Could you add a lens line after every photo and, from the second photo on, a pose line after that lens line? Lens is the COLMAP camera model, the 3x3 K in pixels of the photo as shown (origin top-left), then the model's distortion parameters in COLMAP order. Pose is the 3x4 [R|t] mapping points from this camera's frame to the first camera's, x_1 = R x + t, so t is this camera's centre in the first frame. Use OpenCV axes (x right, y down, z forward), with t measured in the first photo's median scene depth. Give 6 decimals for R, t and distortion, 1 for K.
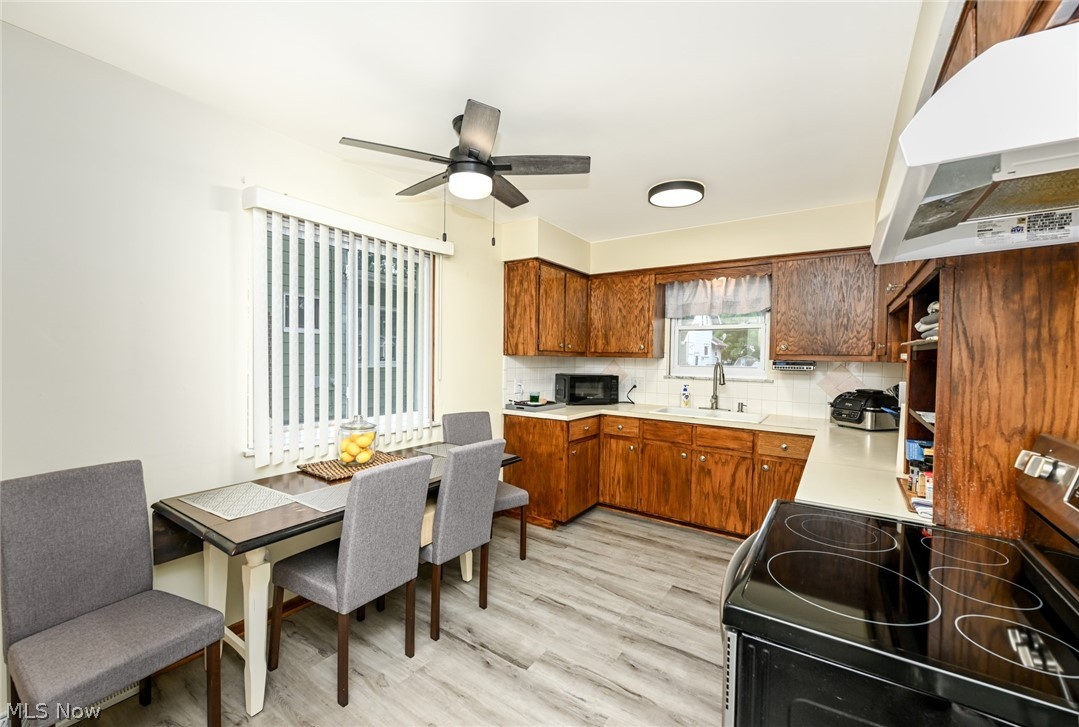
lens RADIAL K [[433.9, 0, 541.0], [0, 433.9, 362.5], [0, 0, 1]] dist [0.001550, 0.000121]
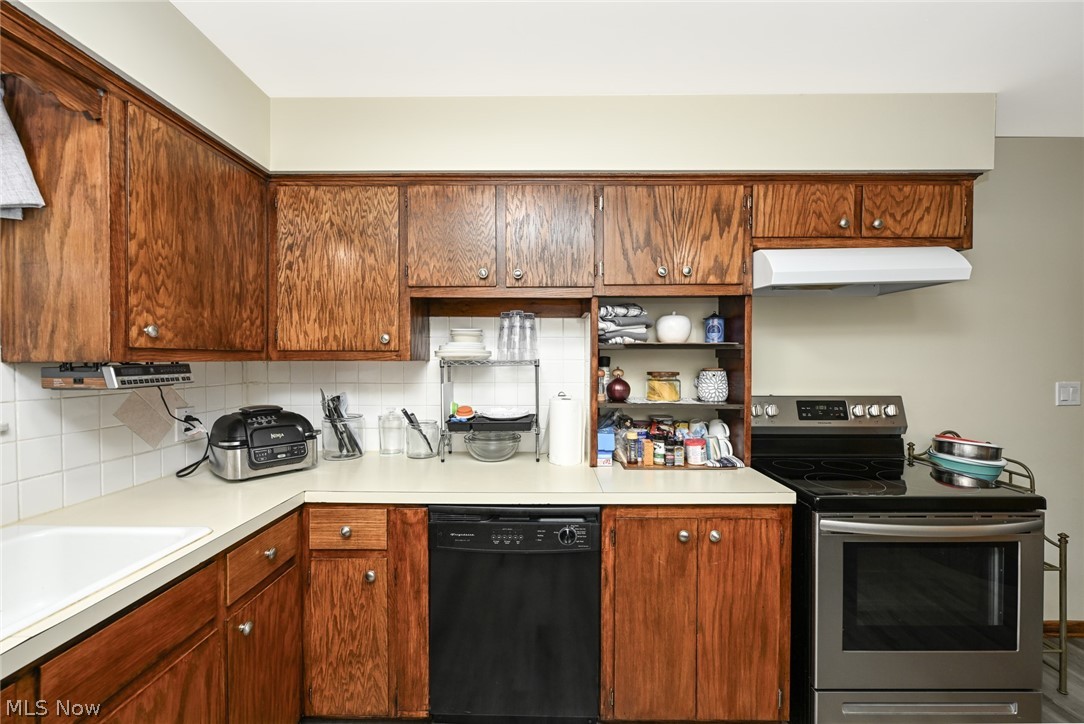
lens RADIAL K [[435.9, 0, 543.7], [0, 435.9, 360.9], [0, 0, 1]] dist [0.001550, 0.000121]
pose [[-0.559403, -0.021197, 0.828625, 0.029302], [0.008725, 0.999467, 0.031457, -0.016471], [-0.828850, 0.024827, -0.558920, 0.937291]]
